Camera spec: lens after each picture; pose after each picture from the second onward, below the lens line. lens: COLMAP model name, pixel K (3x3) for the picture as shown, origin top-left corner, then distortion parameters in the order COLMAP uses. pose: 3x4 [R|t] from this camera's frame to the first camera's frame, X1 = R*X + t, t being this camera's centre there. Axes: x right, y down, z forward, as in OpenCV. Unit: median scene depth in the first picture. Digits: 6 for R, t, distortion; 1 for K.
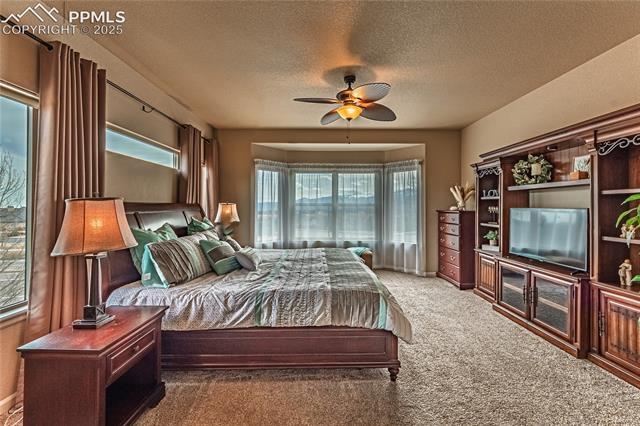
lens RADIAL K [[256.1, 0, 330.6], [0, 256.1, 202.8], [0, 0, 1]] dist [-0.001795, -0.000225]
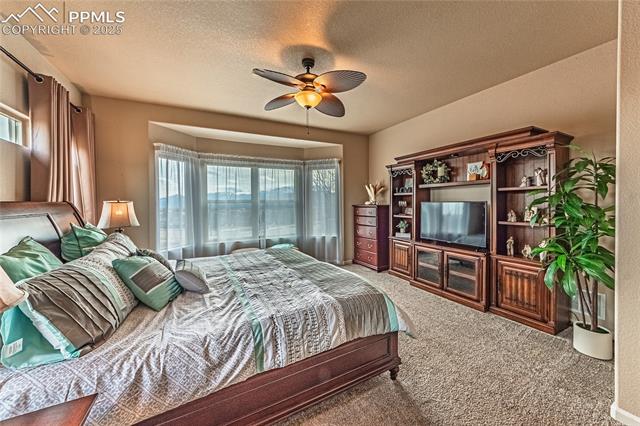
lens RADIAL K [[232.6, 0, 319.8], [0, 232.6, 204.8], [0, 0, 1]] dist [-0.002099, -0.000376]
pose [[0.893932, -0.018977, 0.447801, -0.273350], [0.008356, 0.999635, 0.025683, 0.000854], [-0.448125, -0.019217, 0.893764, 0.237537]]
